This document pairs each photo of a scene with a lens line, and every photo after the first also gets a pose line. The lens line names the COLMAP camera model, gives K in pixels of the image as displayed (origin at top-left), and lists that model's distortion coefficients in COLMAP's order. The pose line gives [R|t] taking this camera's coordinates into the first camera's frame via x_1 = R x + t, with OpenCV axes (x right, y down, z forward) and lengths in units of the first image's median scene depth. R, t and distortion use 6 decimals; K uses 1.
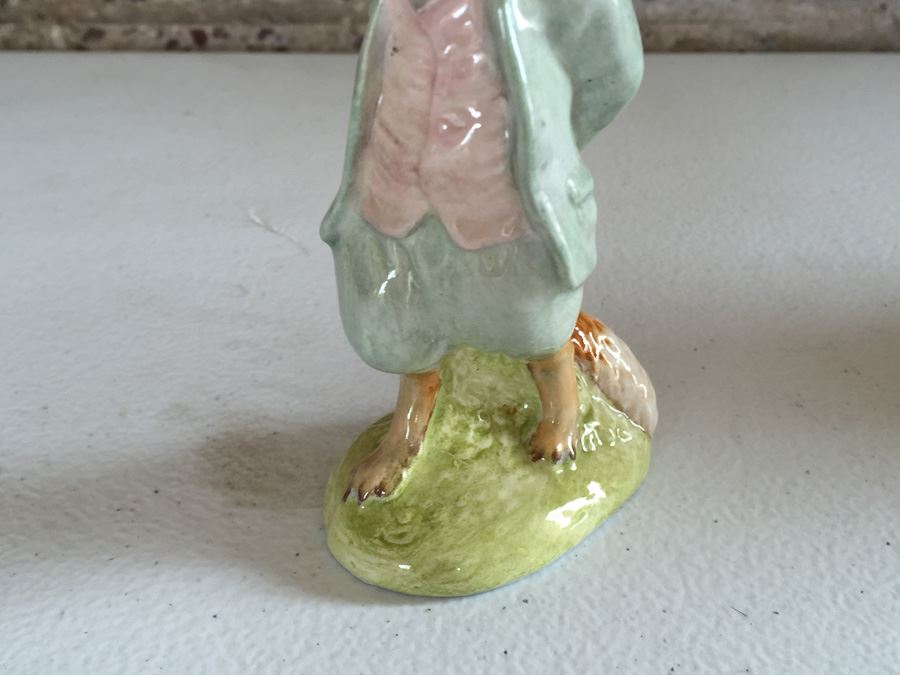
lens RADIAL K [[1157.3, 0, 443.5], [0, 1157.3, 334.2], [0, 0, 1]] dist [0.038407, 0.000000]
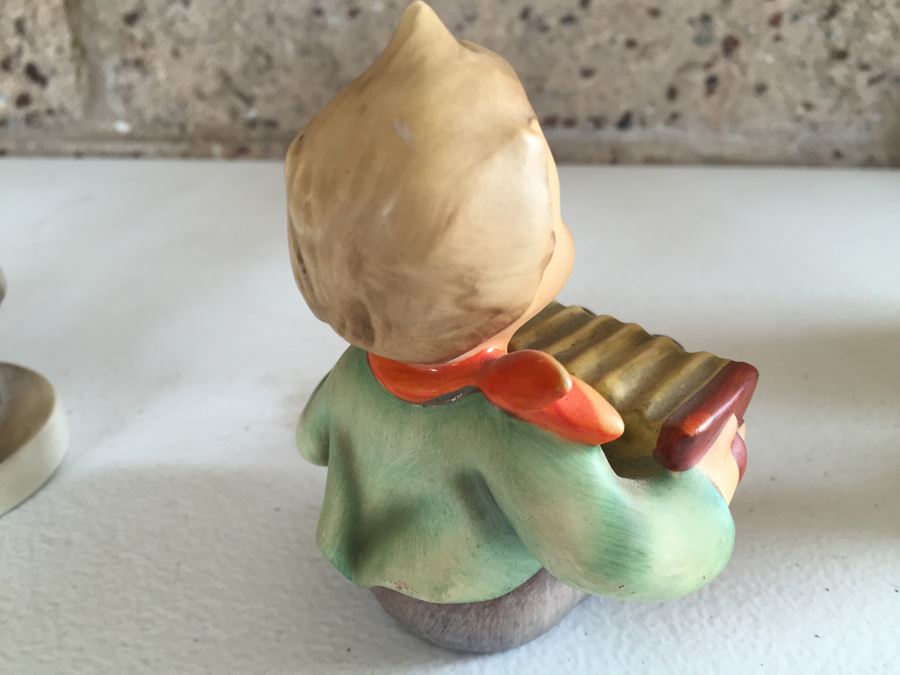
lens RADIAL K [[801.2, 0, 447.5], [0, 801.2, 339.8], [0, 0, 1]] dist [0.062023, -0.137281]
pose [[0.997909, 0.020429, -0.061322, 0.041361], [-0.024286, 0.997728, -0.062838, 0.062111], [0.059899, 0.064196, 0.996138, 0.021733]]
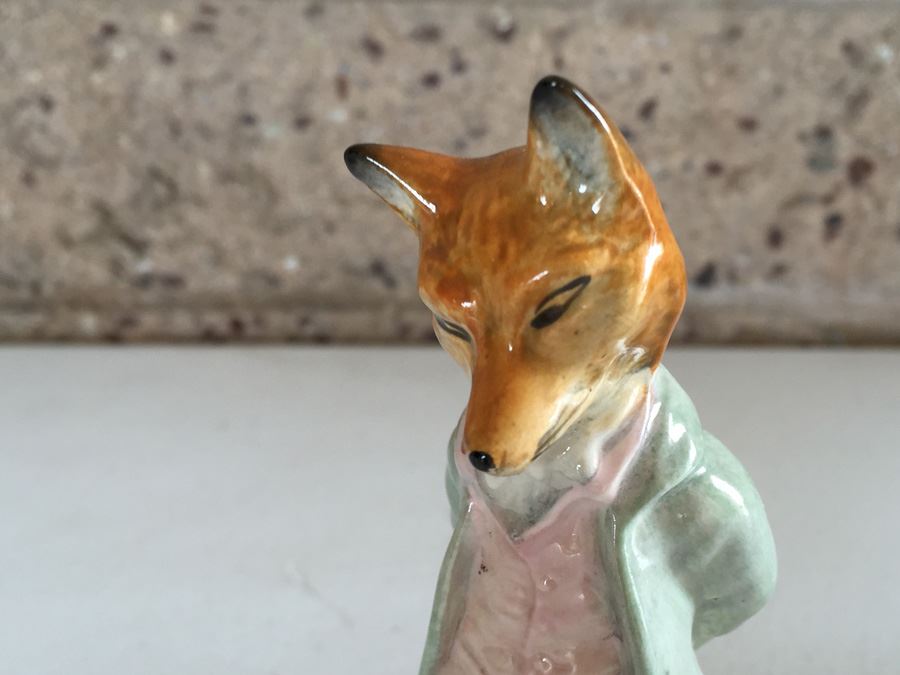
lens RADIAL K [[1157.3, 0, 440.3], [0, 1157.3, 337.7], [0, 0, 1]] dist [0.038407, 0.000000]
pose [[0.999658, 0.013826, -0.022175, -0.032199], [-0.017084, 0.987892, -0.154202, -0.157925], [0.019775, 0.154528, 0.987790, 0.091894]]
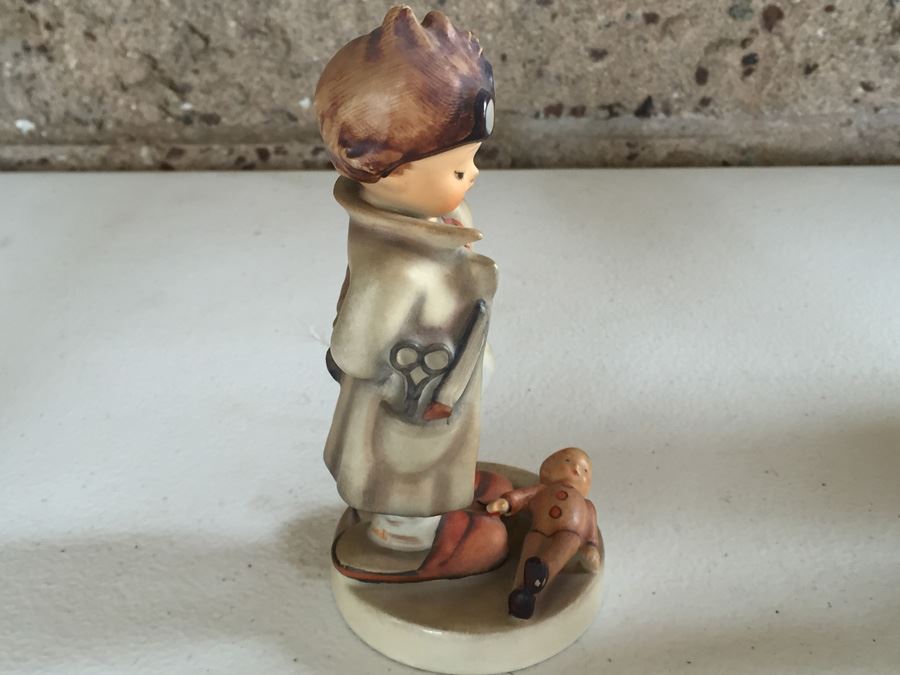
lens RADIAL K [[1157.3, 0, 443.5], [0, 1157.3, 339.0], [0, 0, 1]] dist [0.038407, 0.000000]
pose [[0.999517, 0.005220, -0.030640, 0.018829], [-0.005359, 0.999976, -0.004445, -0.097842], [0.030616, 0.004607, 0.999521, -0.284492]]
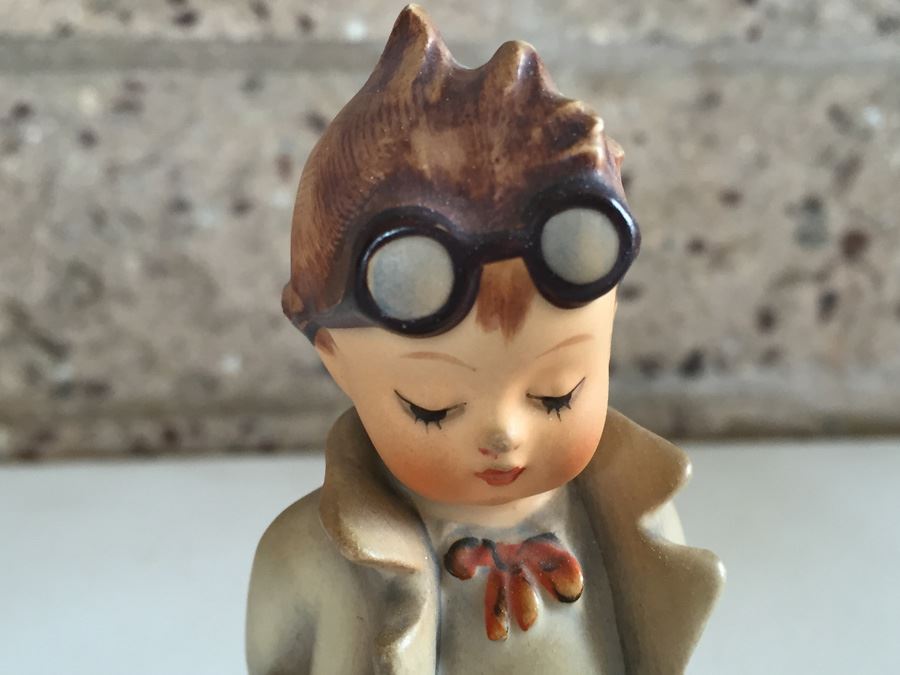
lens RADIAL K [[1157.3, 0, 436.8], [0, 1157.3, 328.5], [0, 0, 1]] dist [0.038407, 0.000000]
pose [[0.999756, -0.017774, 0.013142, -0.040366], [0.020480, 0.968516, -0.248106, -0.184828], [-0.008319, 0.248315, 0.968644, 0.250765]]
